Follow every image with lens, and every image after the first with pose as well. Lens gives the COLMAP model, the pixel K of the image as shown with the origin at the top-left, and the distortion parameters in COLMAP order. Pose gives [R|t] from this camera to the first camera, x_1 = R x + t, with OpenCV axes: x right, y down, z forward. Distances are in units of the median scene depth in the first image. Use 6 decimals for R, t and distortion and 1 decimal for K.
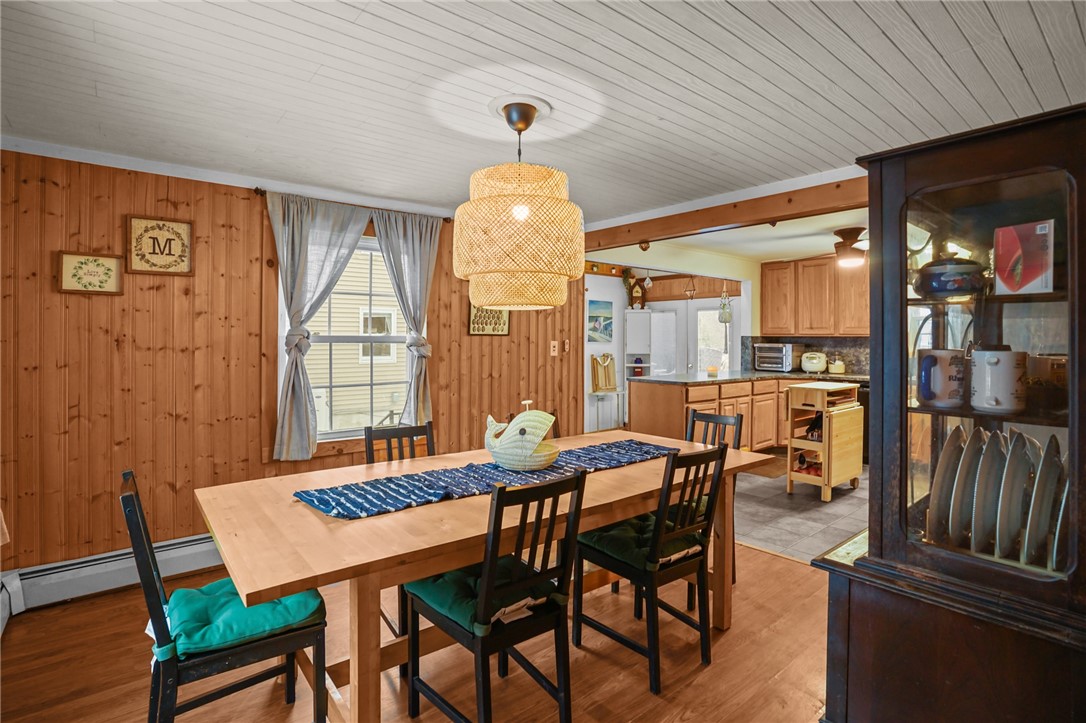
lens RADIAL K [[541.0, 0, 538.9], [0, 541.0, 337.6], [0, 0, 1]] dist [-0.083771, 0.043328]
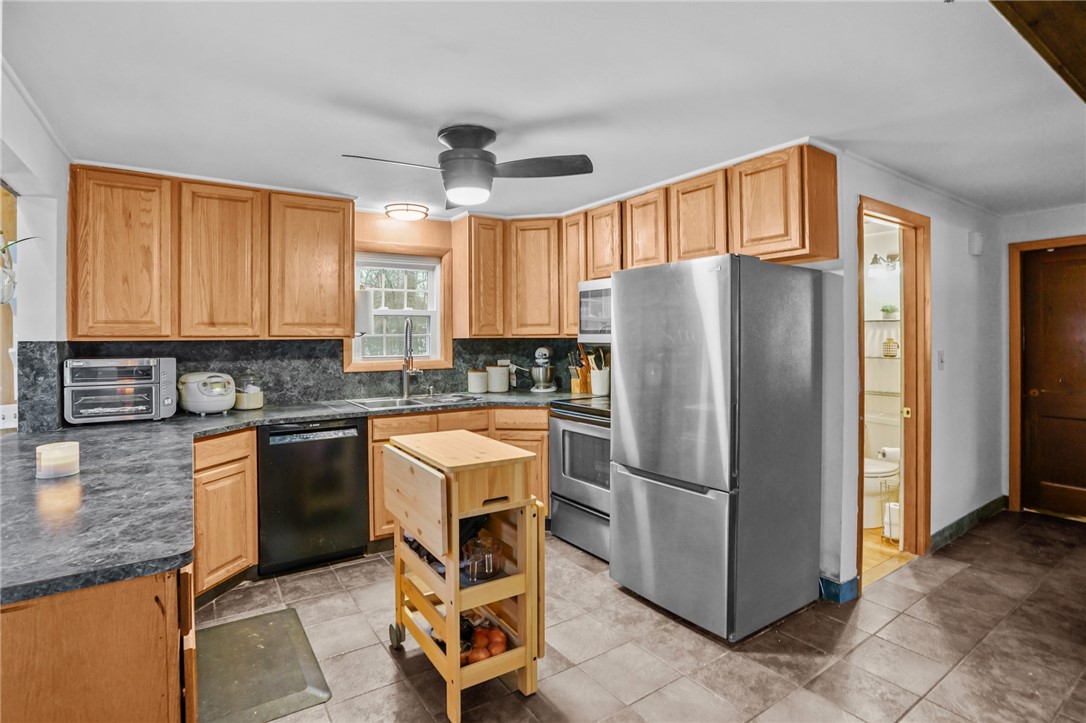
lens RADIAL K [[541.0, 0, 538.9], [0, 541.0, 337.6], [0, 0, 1]] dist [-0.083771, 0.043328]
pose [[0.089779, -0.004663, 0.995951, 0.052844], [0.006574, 0.999970, 0.004089, -0.005058], [-0.995940, 0.006180, 0.089807, 0.644153]]
